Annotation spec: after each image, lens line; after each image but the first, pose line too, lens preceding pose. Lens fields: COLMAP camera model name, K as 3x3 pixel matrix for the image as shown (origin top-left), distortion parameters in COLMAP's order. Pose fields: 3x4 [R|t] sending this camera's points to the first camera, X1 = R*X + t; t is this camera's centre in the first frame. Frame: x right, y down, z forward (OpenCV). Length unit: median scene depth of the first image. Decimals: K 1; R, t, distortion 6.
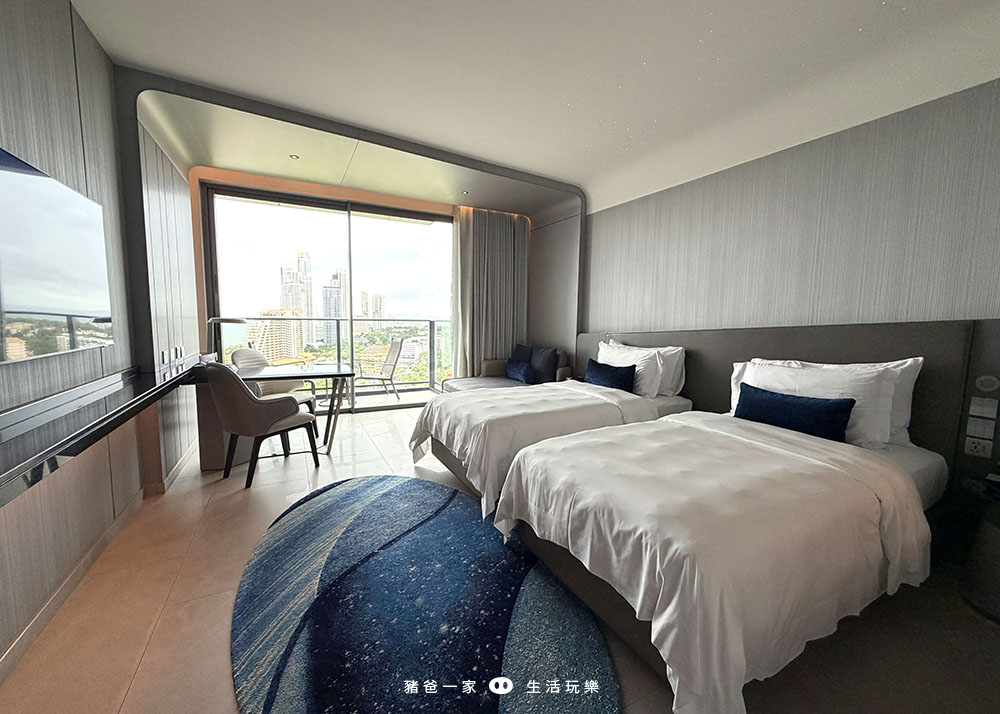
lens RADIAL K [[403.8, 0, 500.6], [0, 403.8, 330.1], [0, 0, 1]] dist [0.000576, 0.000198]
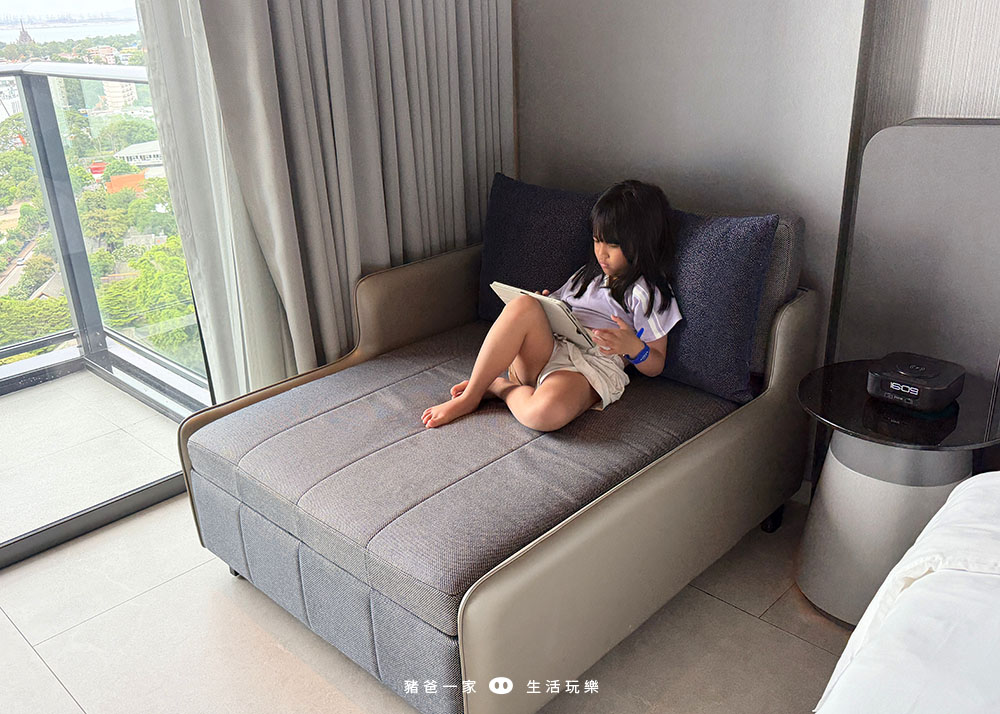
lens RADIAL K [[887.5, 0, 500.0], [0, 887.5, 357.0], [0, 0, 1]] dist [0.128455, 0.002200]
pose [[0.955088, -0.145381, 0.258209, -0.286349], [0.050770, 0.938775, 0.340770, -0.122473], [-0.291942, -0.312356, 0.903993, 1.575286]]
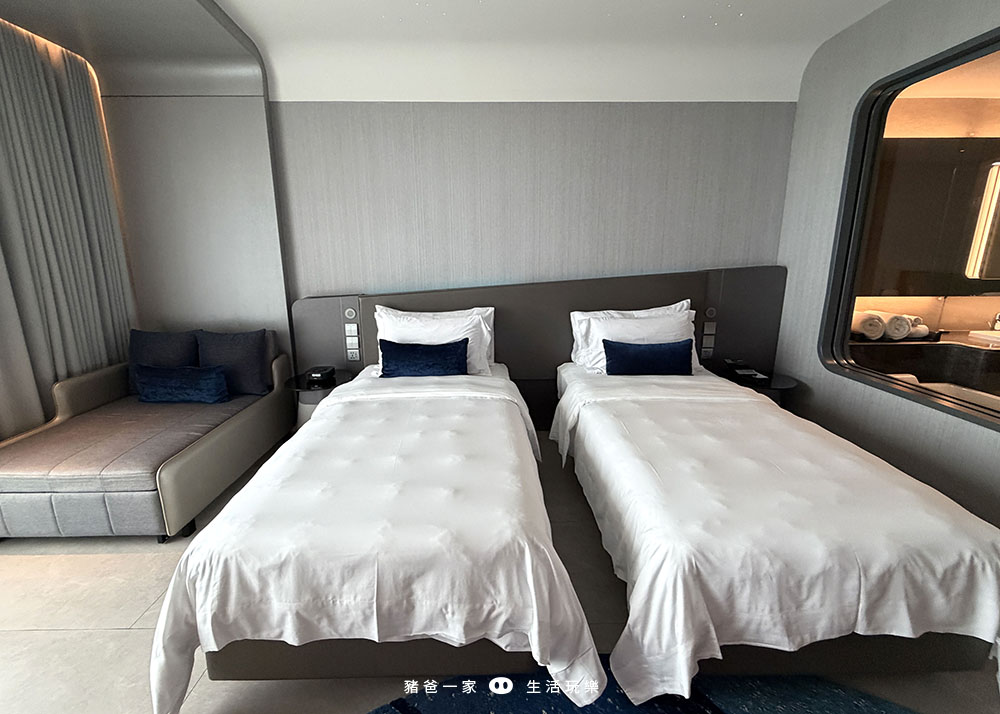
lens RADIAL K [[403.8, 0, 500.6], [0, 403.8, 330.1], [0, 0, 1]] dist [0.000576, 0.000198]
pose [[0.458303, -0.187892, 0.868709, -0.555997], [0.041753, 0.980872, 0.190124, -0.137336], [-0.887815, -0.050863, 0.457381, 1.058170]]
